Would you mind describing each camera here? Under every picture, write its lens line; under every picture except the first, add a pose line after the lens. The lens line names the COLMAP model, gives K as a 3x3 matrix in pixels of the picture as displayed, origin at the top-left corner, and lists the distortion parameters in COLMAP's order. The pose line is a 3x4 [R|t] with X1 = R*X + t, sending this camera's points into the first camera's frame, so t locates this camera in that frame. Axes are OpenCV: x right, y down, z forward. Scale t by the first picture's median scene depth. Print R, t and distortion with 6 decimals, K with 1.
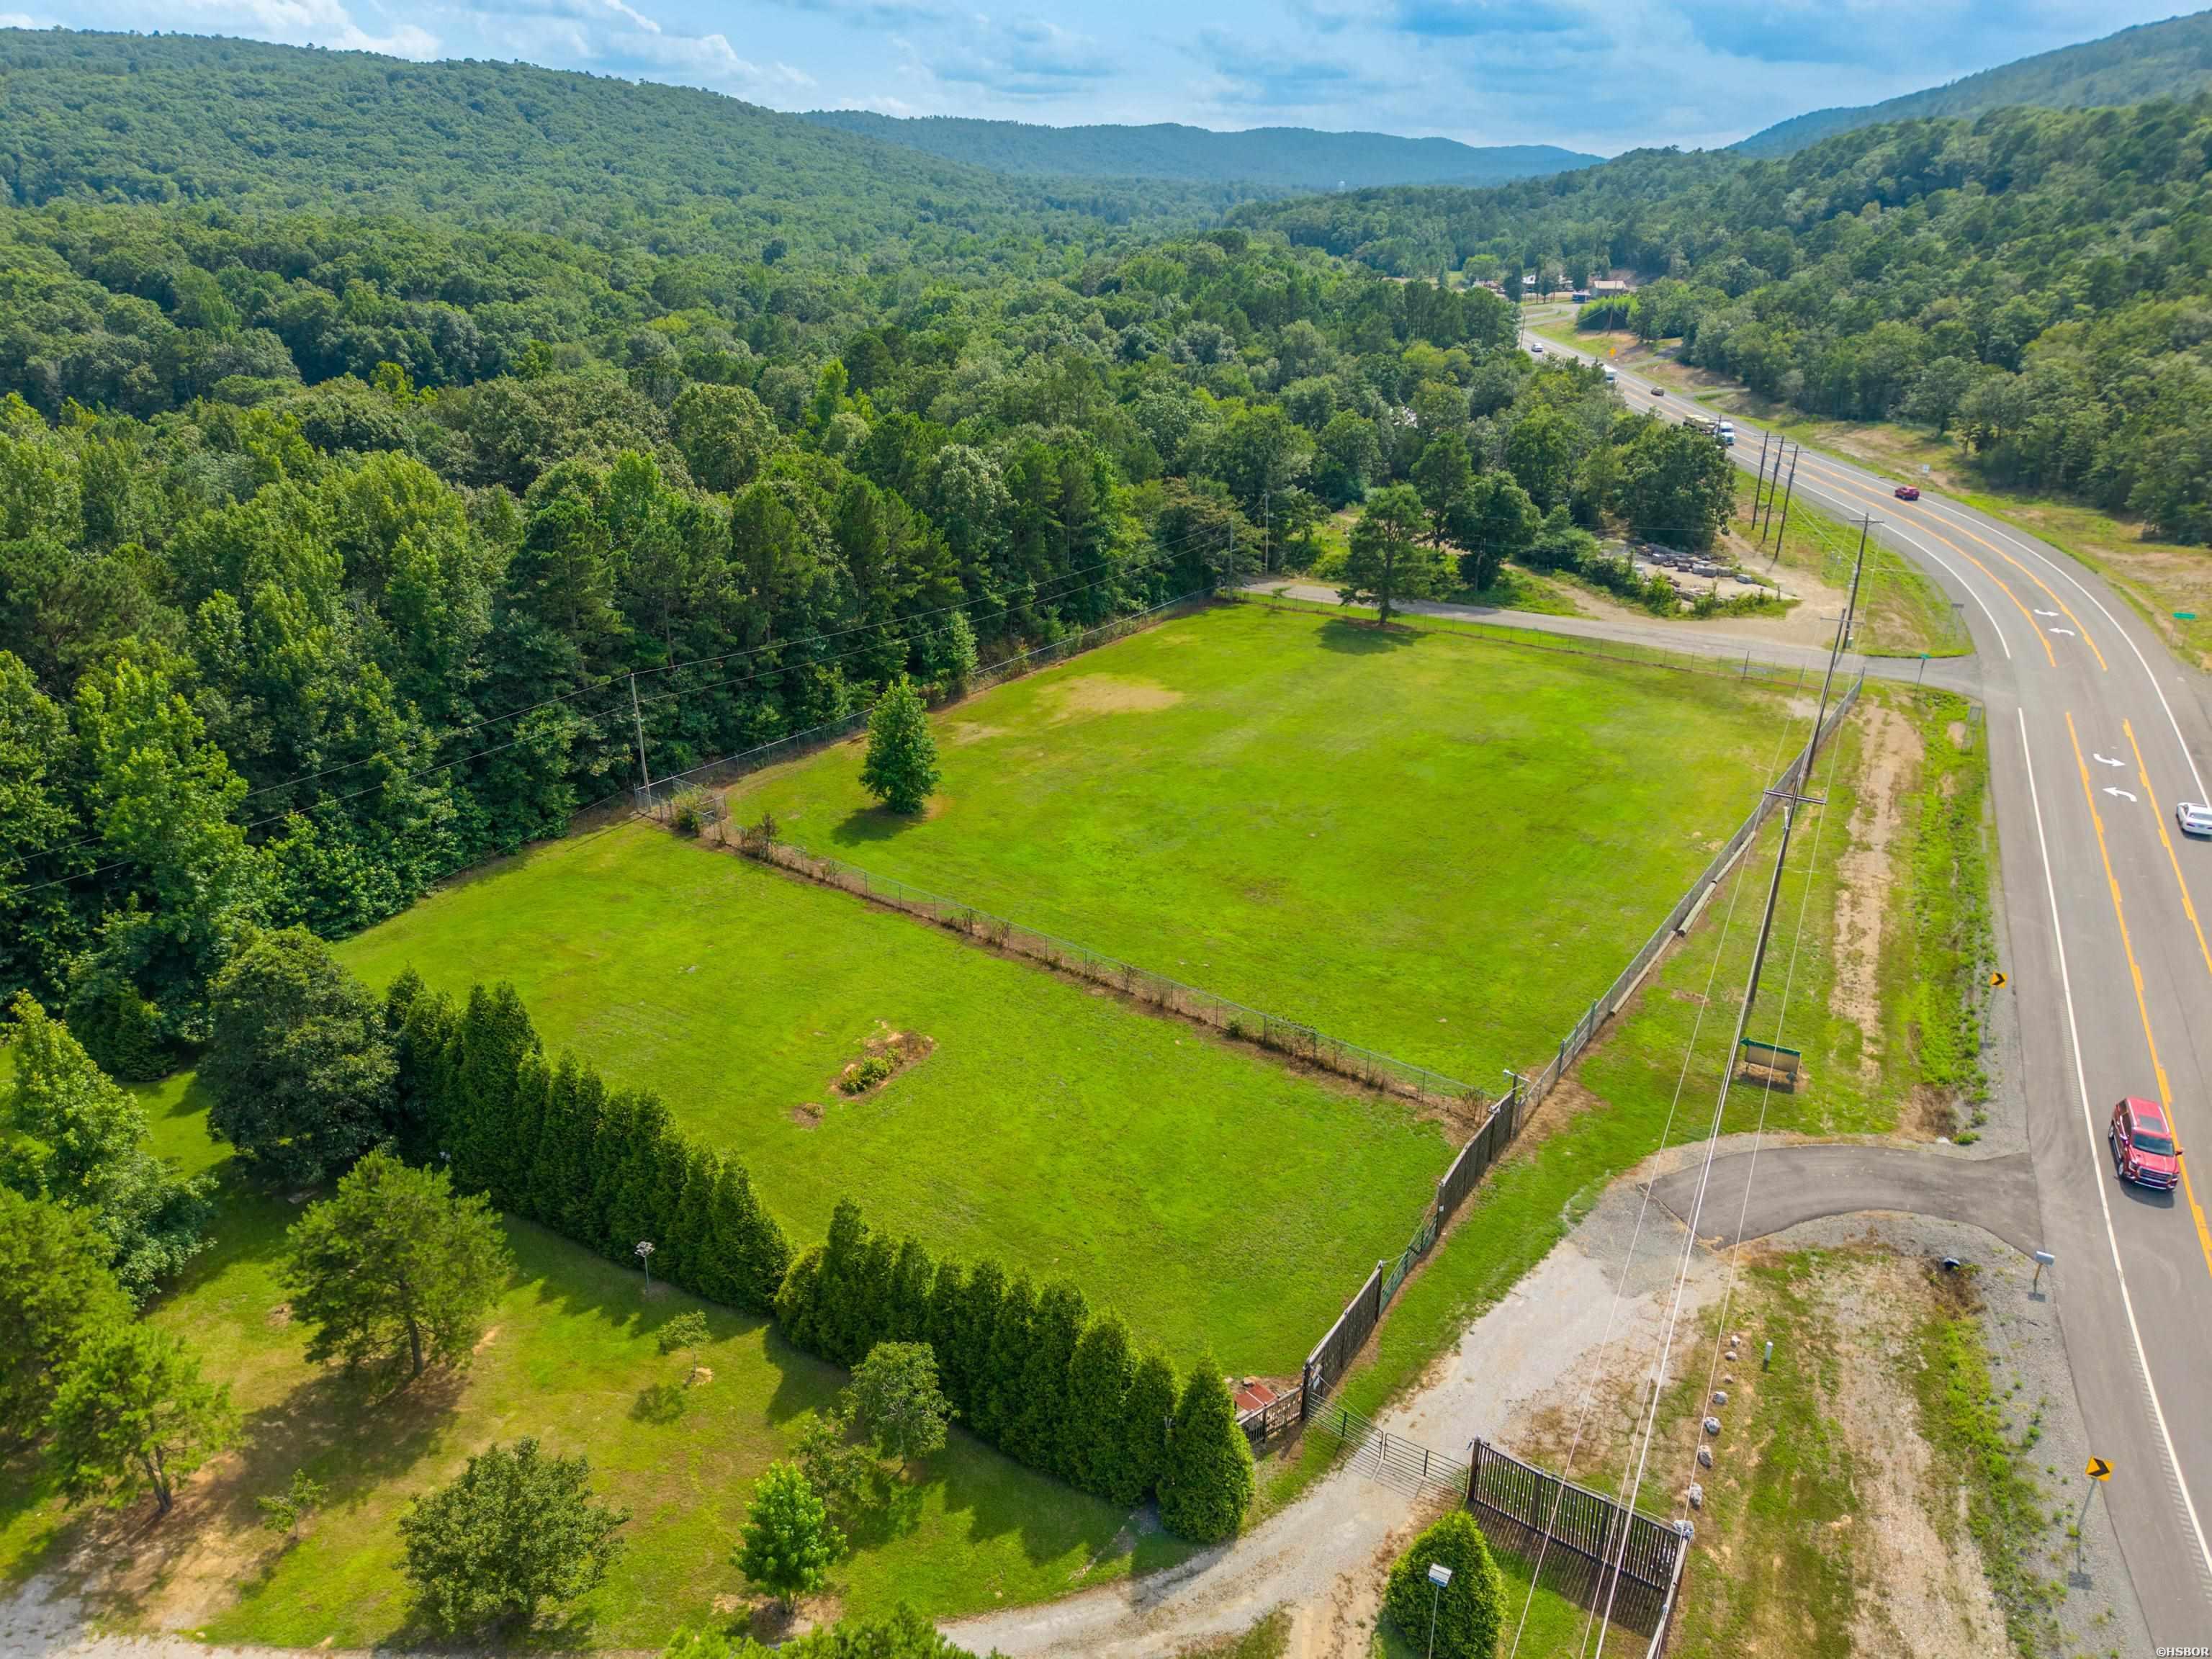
lens RADIAL K [[1486.8, 0, 1116.5], [0, 1486.8, 838.4], [0, 0, 1]] dist [0.011930, -0.009607]
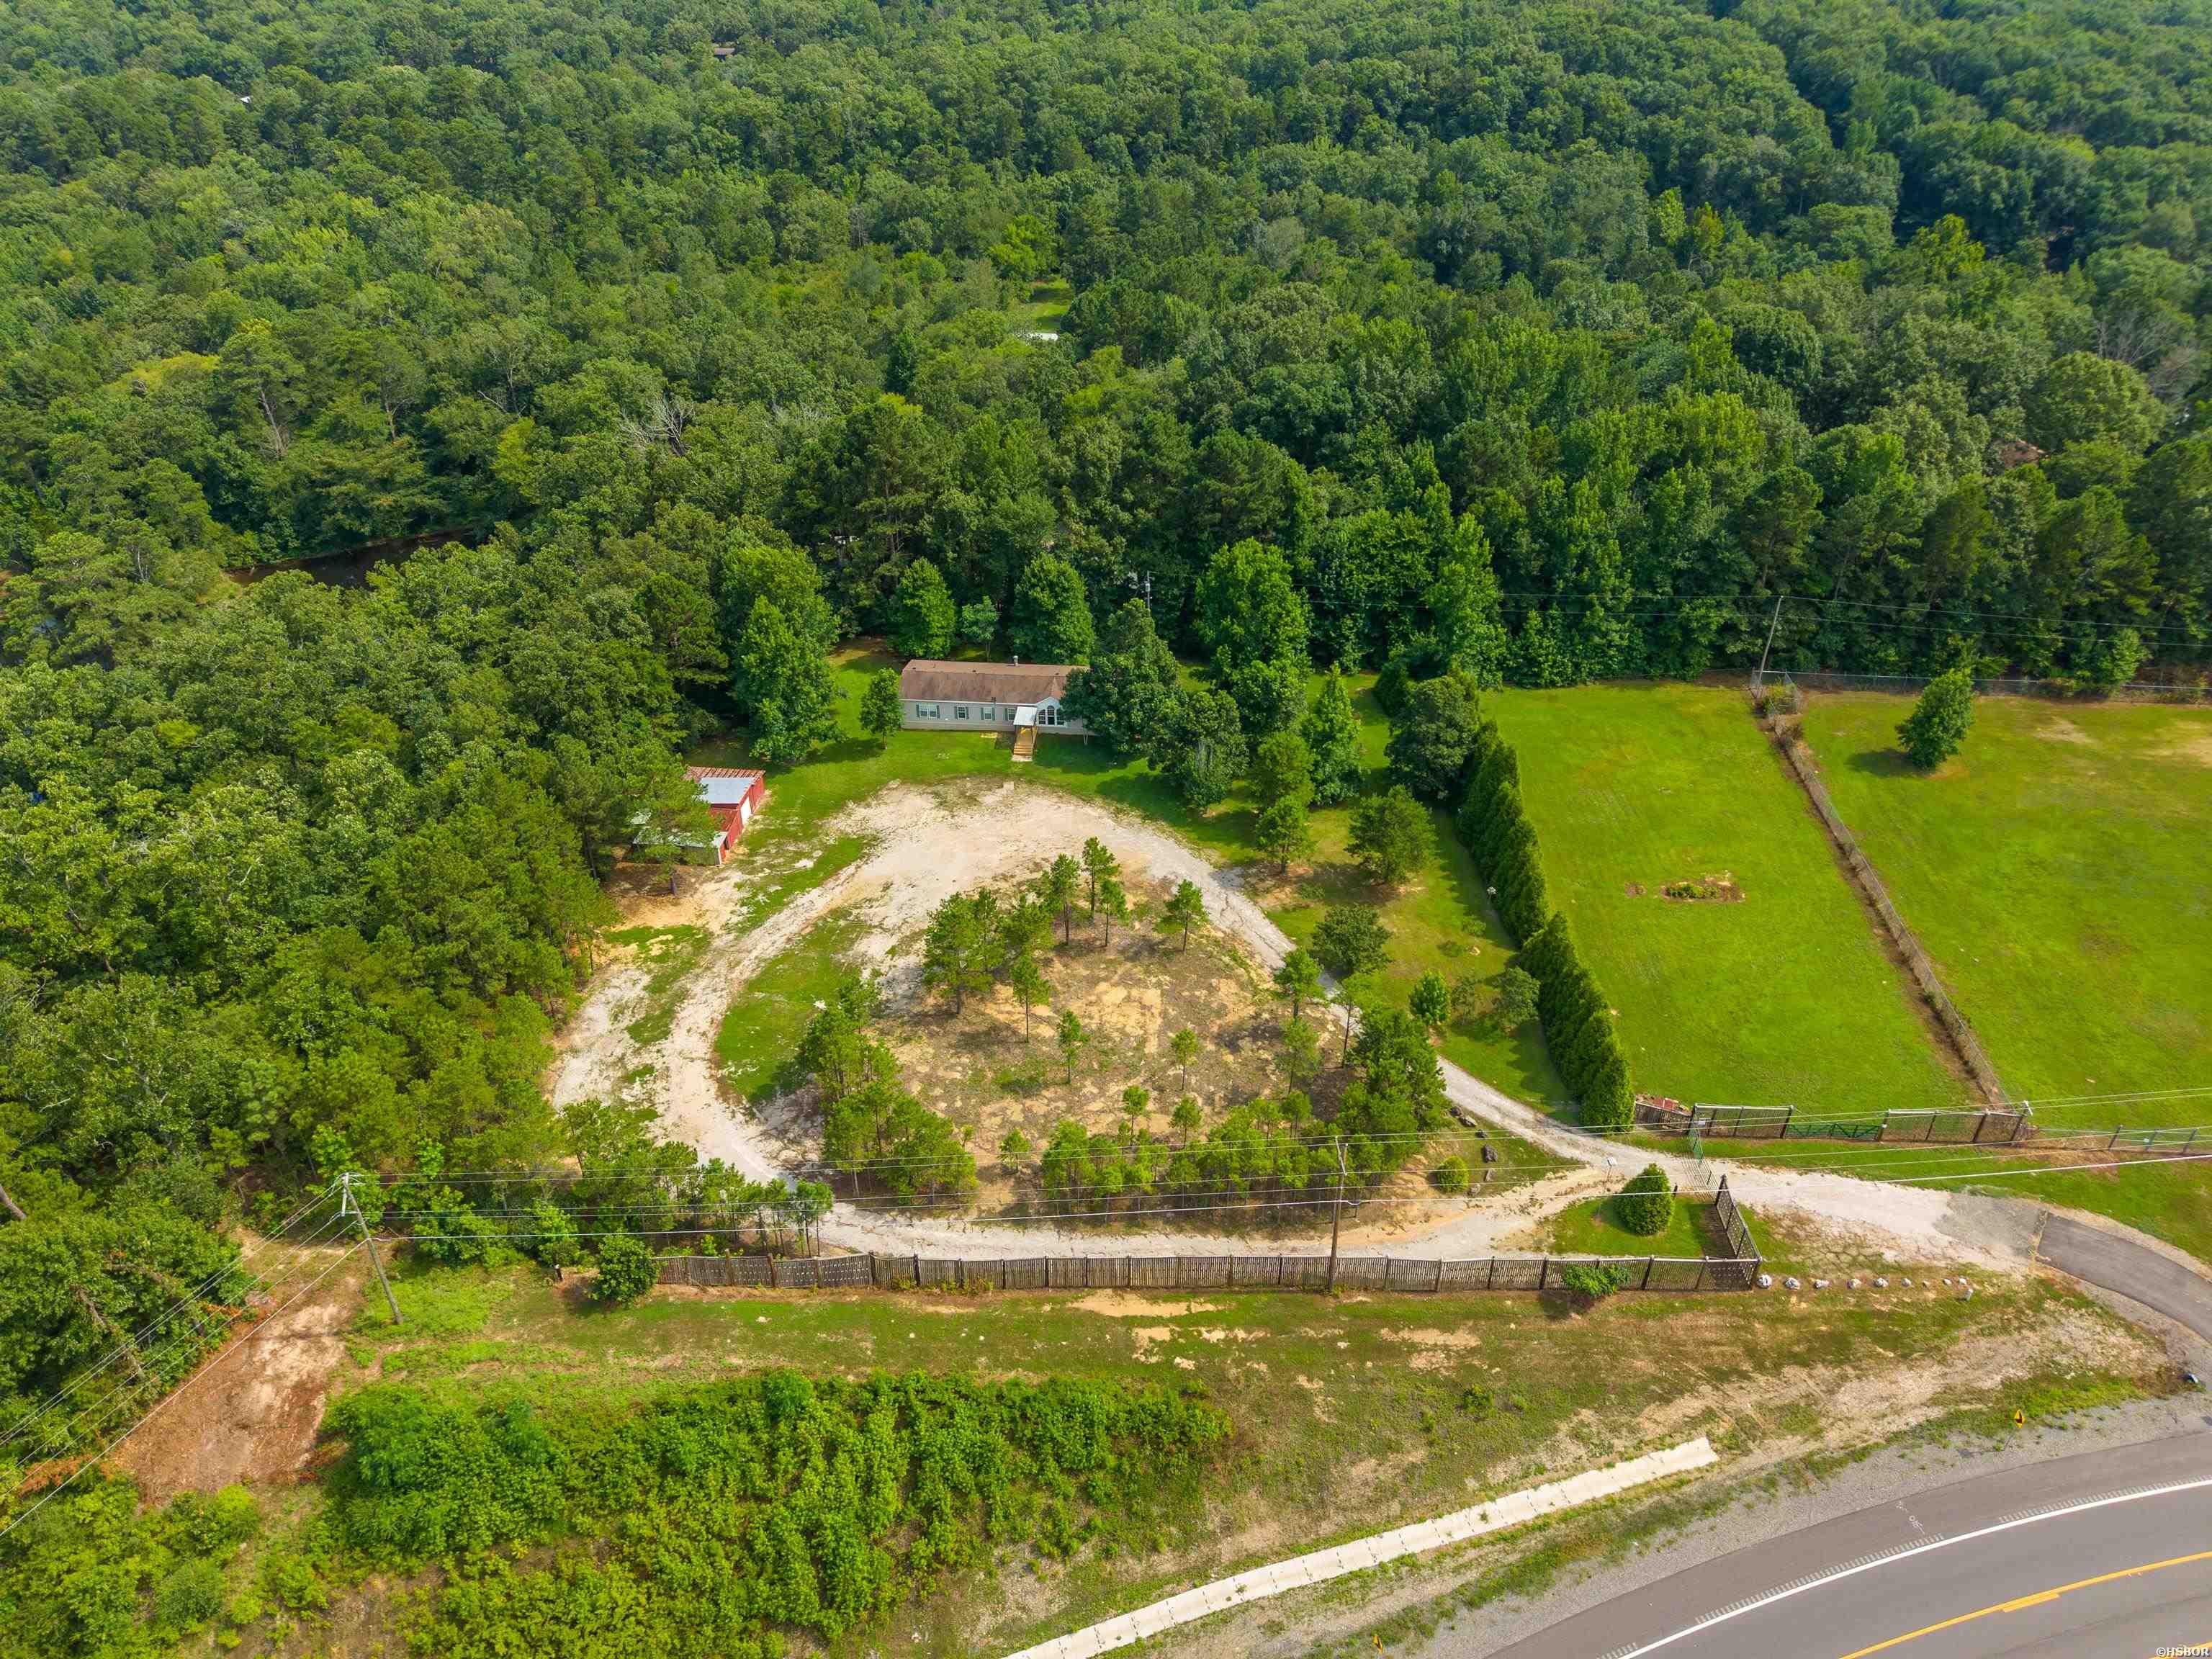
lens RADIAL K [[1486.8, 0, 1105.1], [0, 1486.8, 829.5], [0, 0, 1]] dist [0.011930, -0.009607]
pose [[0.532592, 0.461125, -0.709725, 0.554345], [-0.337408, 0.884712, 0.321620, -0.189742], [0.776210, 0.068175, 0.626778, -0.477547]]
